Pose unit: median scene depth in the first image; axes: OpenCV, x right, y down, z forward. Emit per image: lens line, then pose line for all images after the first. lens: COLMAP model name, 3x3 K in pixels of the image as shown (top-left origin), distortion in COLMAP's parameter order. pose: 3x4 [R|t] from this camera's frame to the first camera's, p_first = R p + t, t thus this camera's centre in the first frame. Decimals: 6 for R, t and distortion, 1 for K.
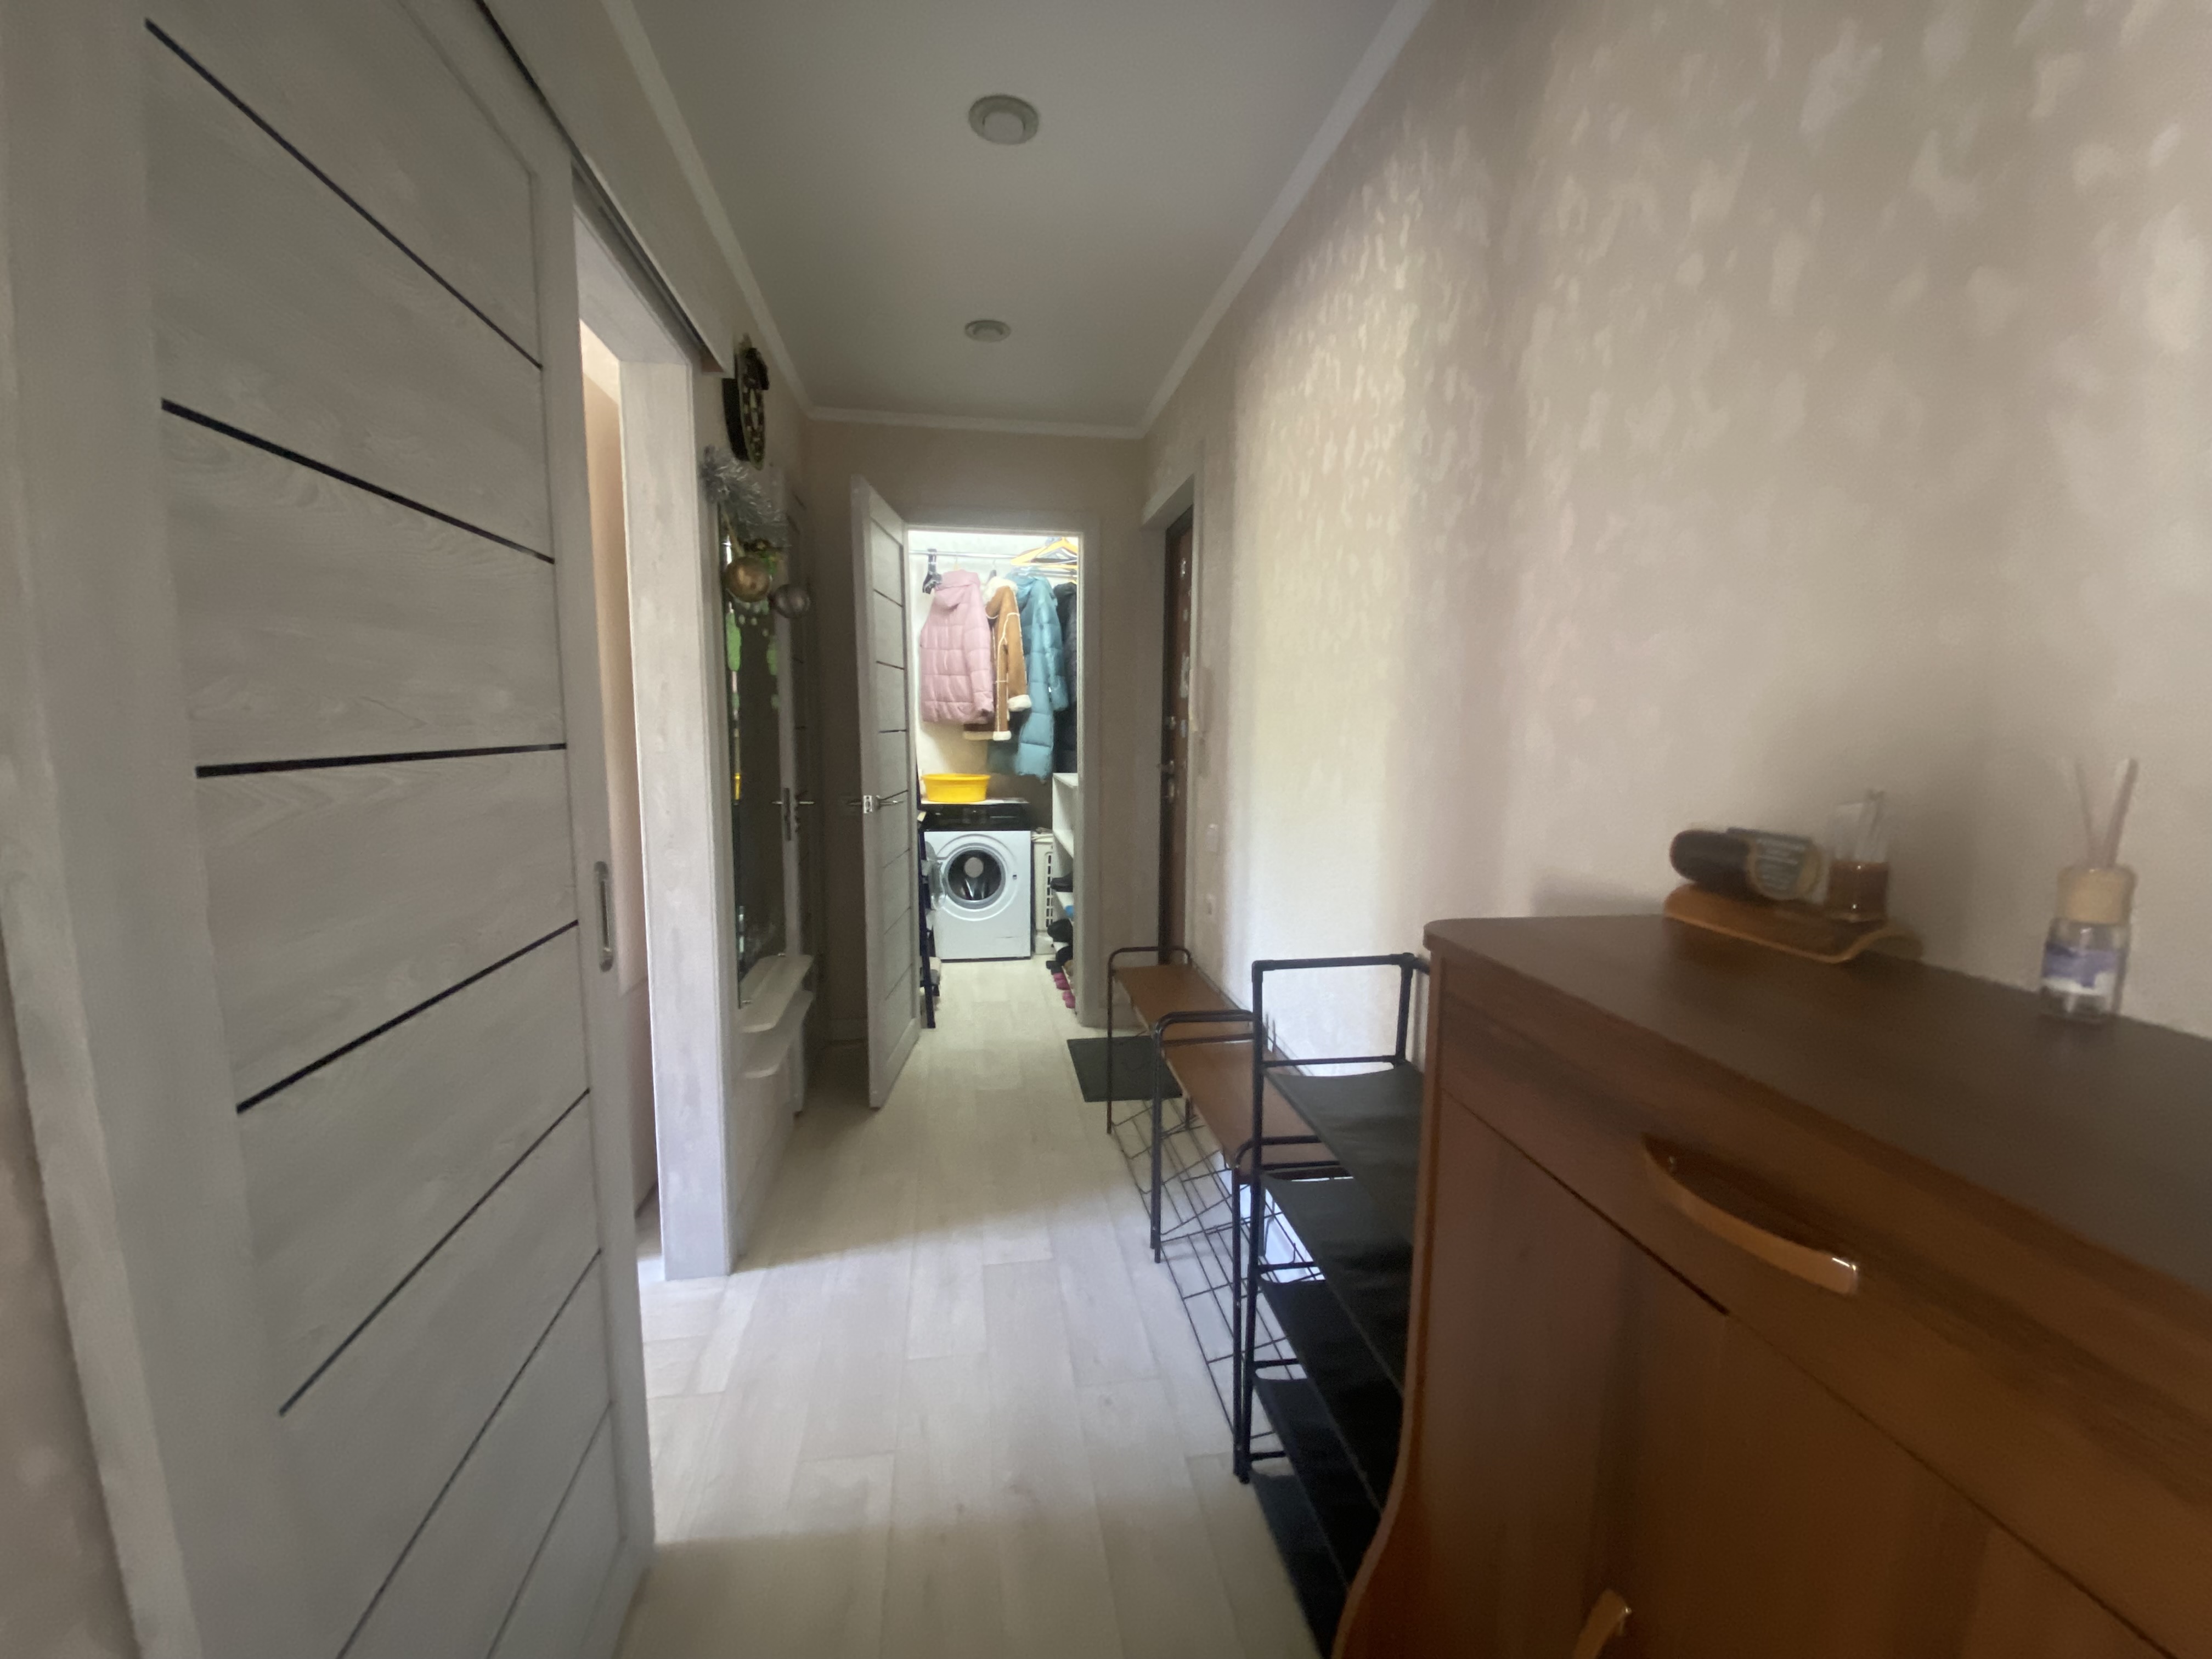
lens RADIAL K [[886.9, 0, 1122.6], [0, 886.9, 842.7], [0, 0, 1]] dist [-0.015448, -0.001260]
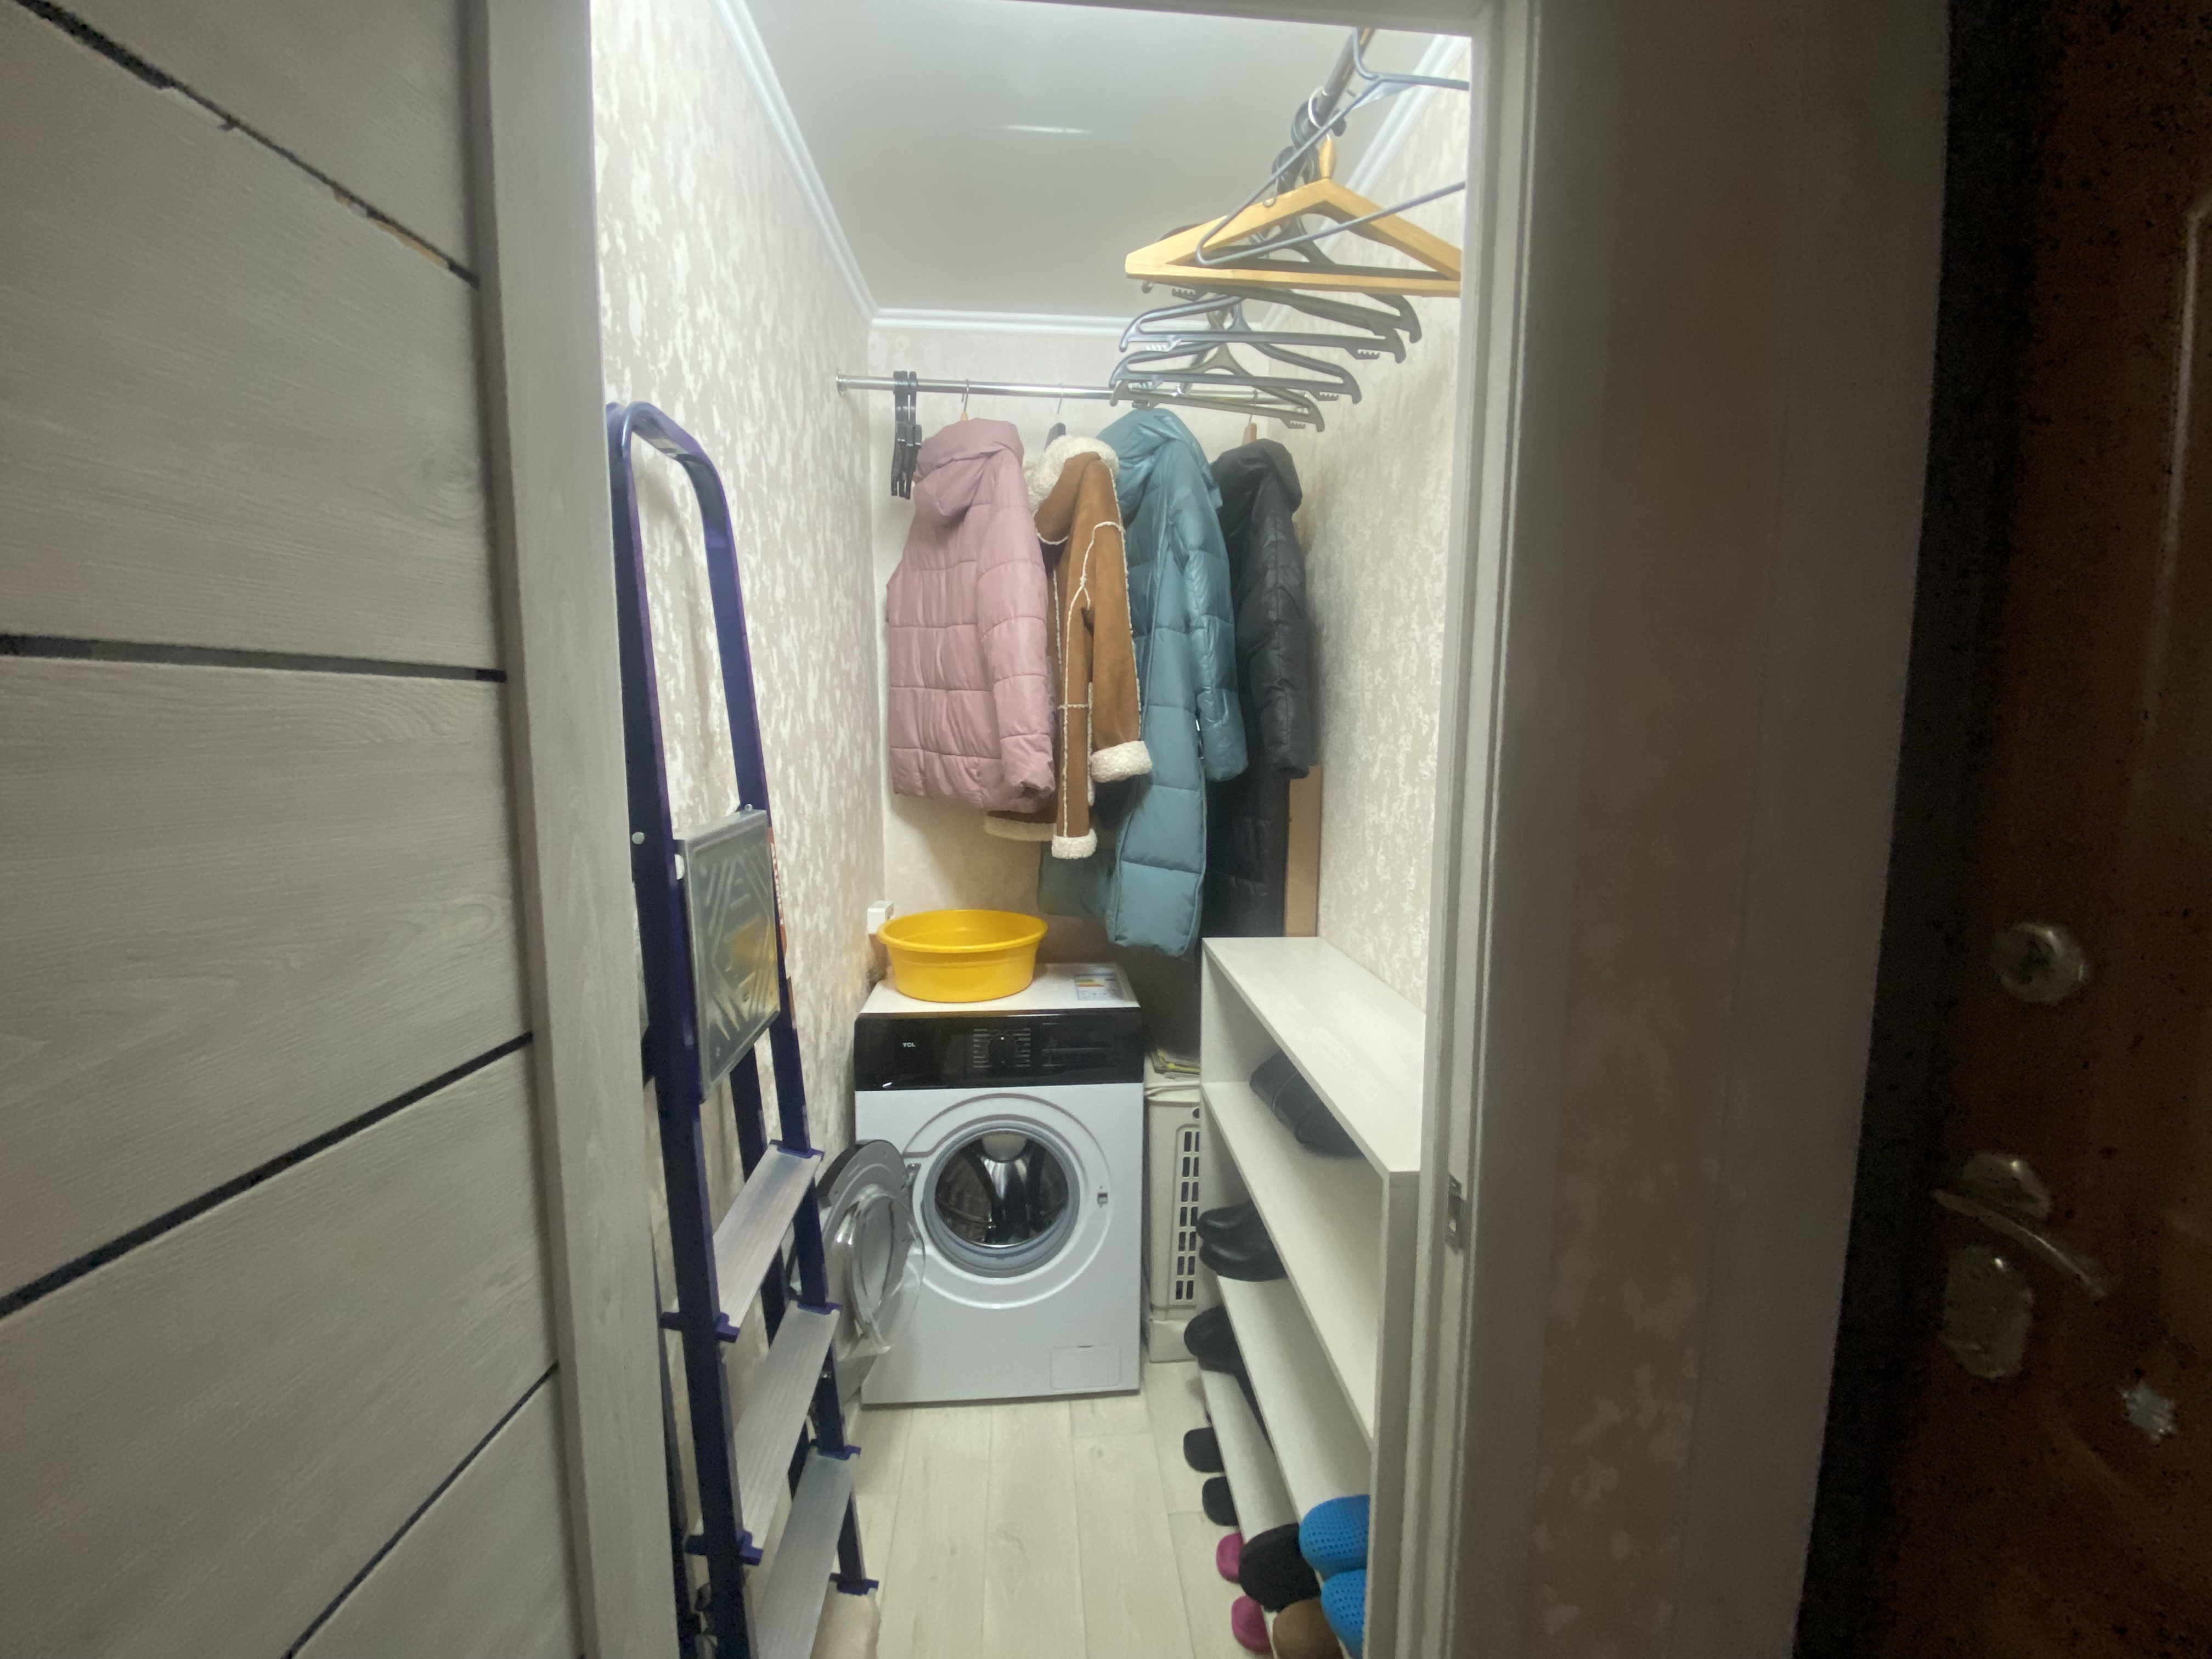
lens RADIAL K [[886.9, 0, 1097.0], [0, 886.9, 828.0], [0, 0, 1]] dist [-0.015448, -0.001260]
pose [[0.994863, 0.009493, -0.100784, -0.087461], [-0.011813, 0.999678, -0.022447, -0.119628], [0.100539, 0.023522, 0.994655, 0.616170]]
